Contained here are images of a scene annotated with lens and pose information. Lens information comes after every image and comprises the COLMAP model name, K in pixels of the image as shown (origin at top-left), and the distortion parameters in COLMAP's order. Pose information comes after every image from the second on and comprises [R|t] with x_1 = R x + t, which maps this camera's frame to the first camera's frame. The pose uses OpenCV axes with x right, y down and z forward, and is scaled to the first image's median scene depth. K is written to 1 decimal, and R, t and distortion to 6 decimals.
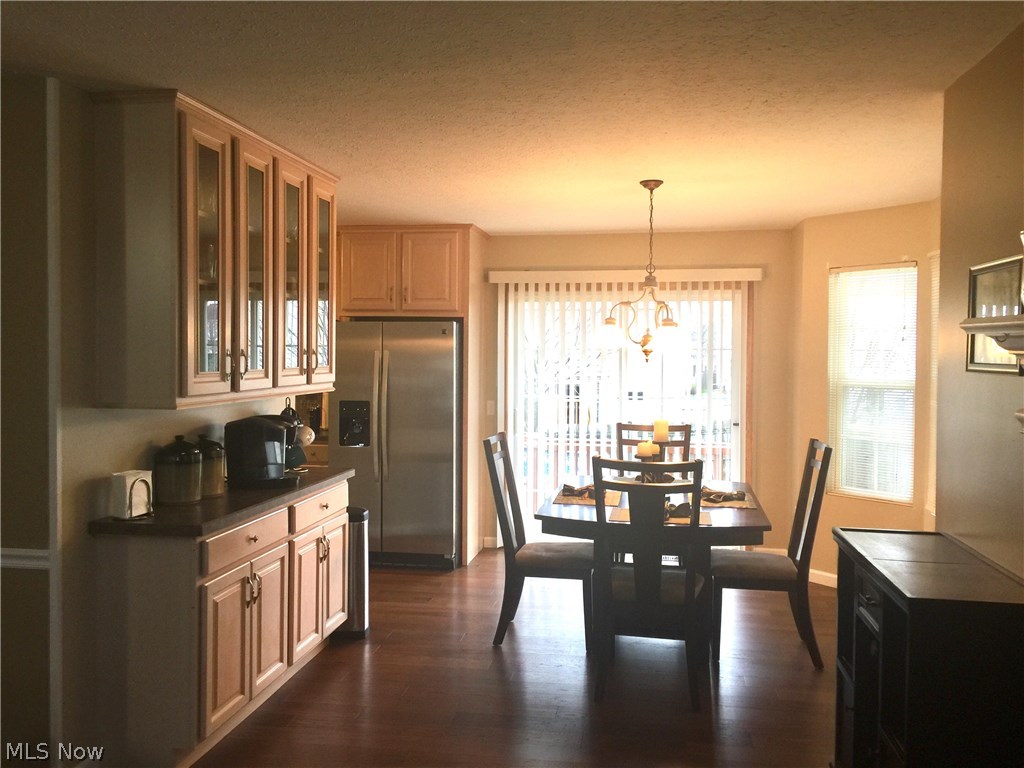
lens RADIAL K [[875.6, 0, 511.4], [0, 875.6, 379.1], [0, 0, 1]] dist [0.074157, -0.103160]
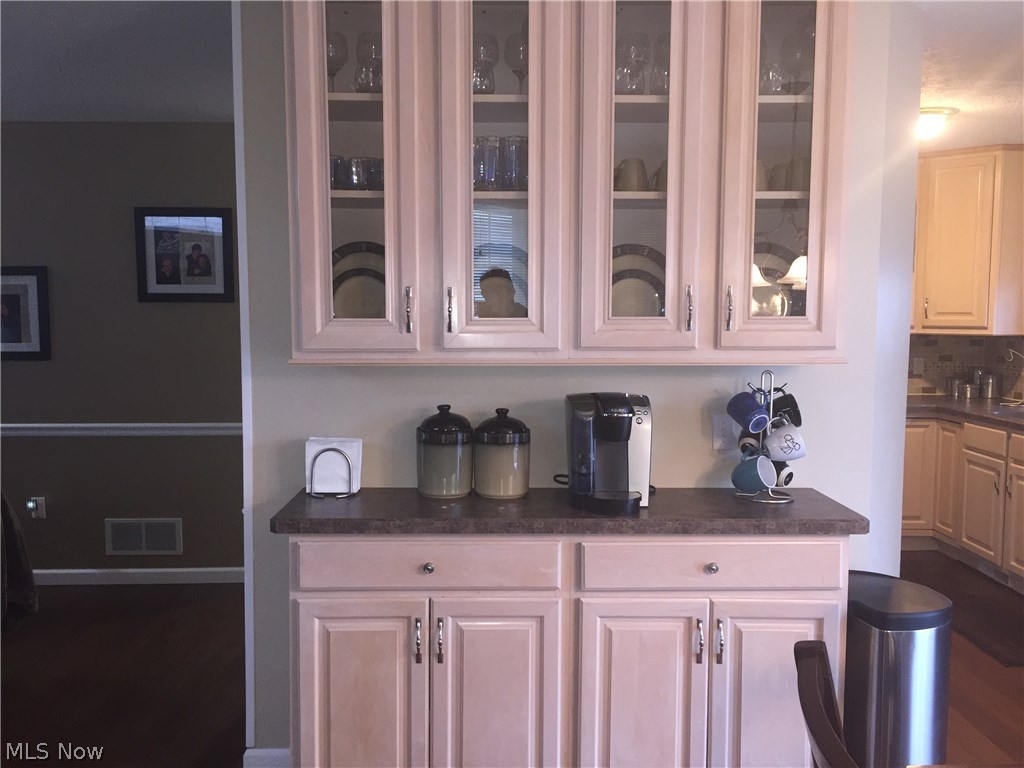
lens RADIAL K [[875.6, 0, 509.5], [0, 875.6, 386.2], [0, 0, 1]] dist [0.074157, -0.103160]
pose [[0.187374, 0.082709, -0.978800, 0.275728], [-0.033859, 0.996401, 0.077714, -0.007600], [0.981705, 0.018580, 0.189500, 0.710015]]
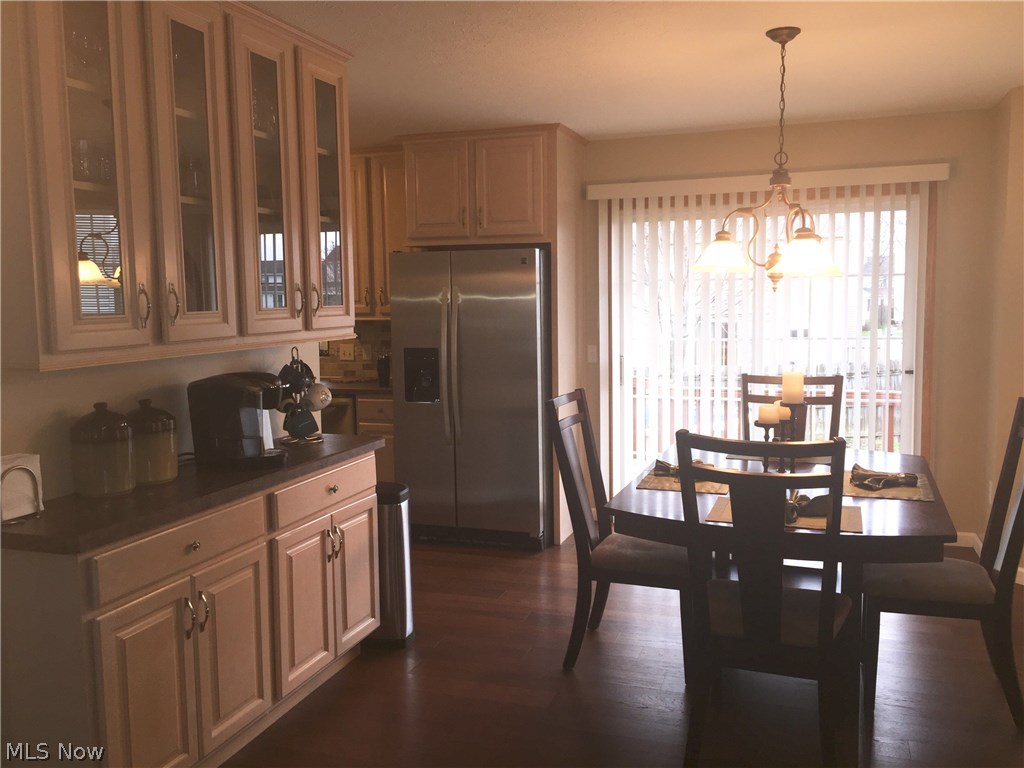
lens RADIAL K [[875.6, 0, 518.8], [0, 875.6, 385.6], [0, 0, 1]] dist [0.074157, -0.103160]
pose [[0.985224, -0.004479, -0.171212, 0.073857], [0.017395, 0.997106, 0.074013, 0.000475], [0.170385, -0.075898, 0.982450, 0.259390]]
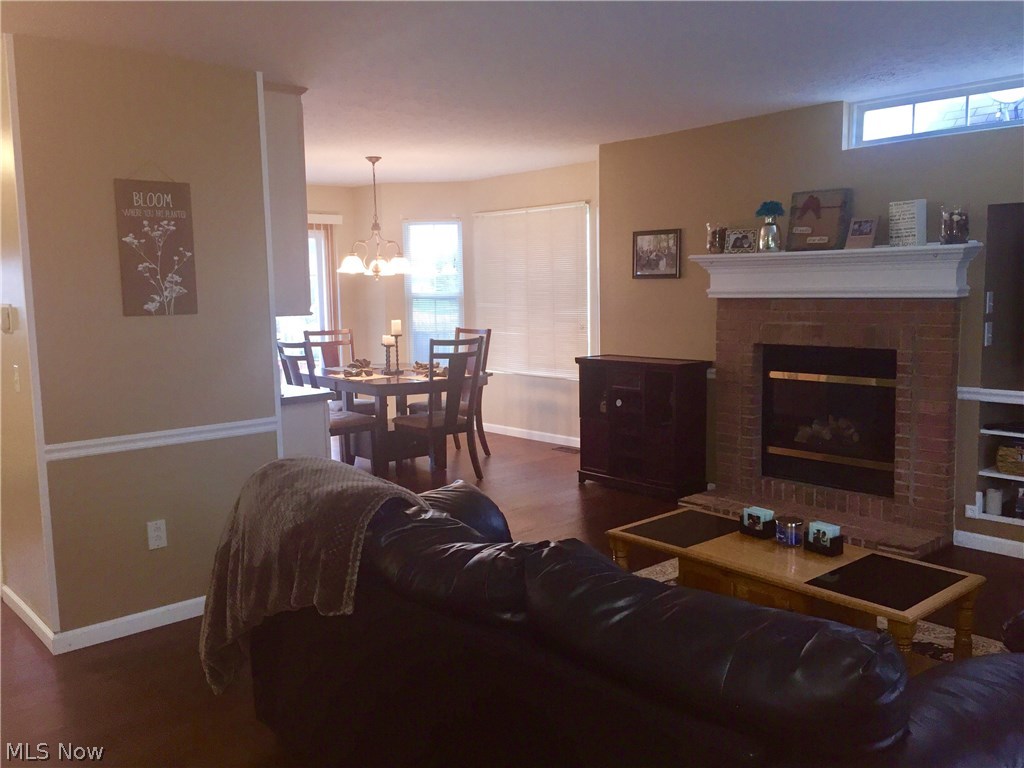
lens RADIAL K [[875.6, 0, 508.0], [0, 875.6, 383.0], [0, 0, 1]] dist [0.074157, -0.103160]
pose [[0.630314, -0.107217, 0.768901, -0.886887], [0.045576, 0.993820, 0.101219, 0.010121], [-0.775001, -0.028757, 0.631305, -0.108585]]
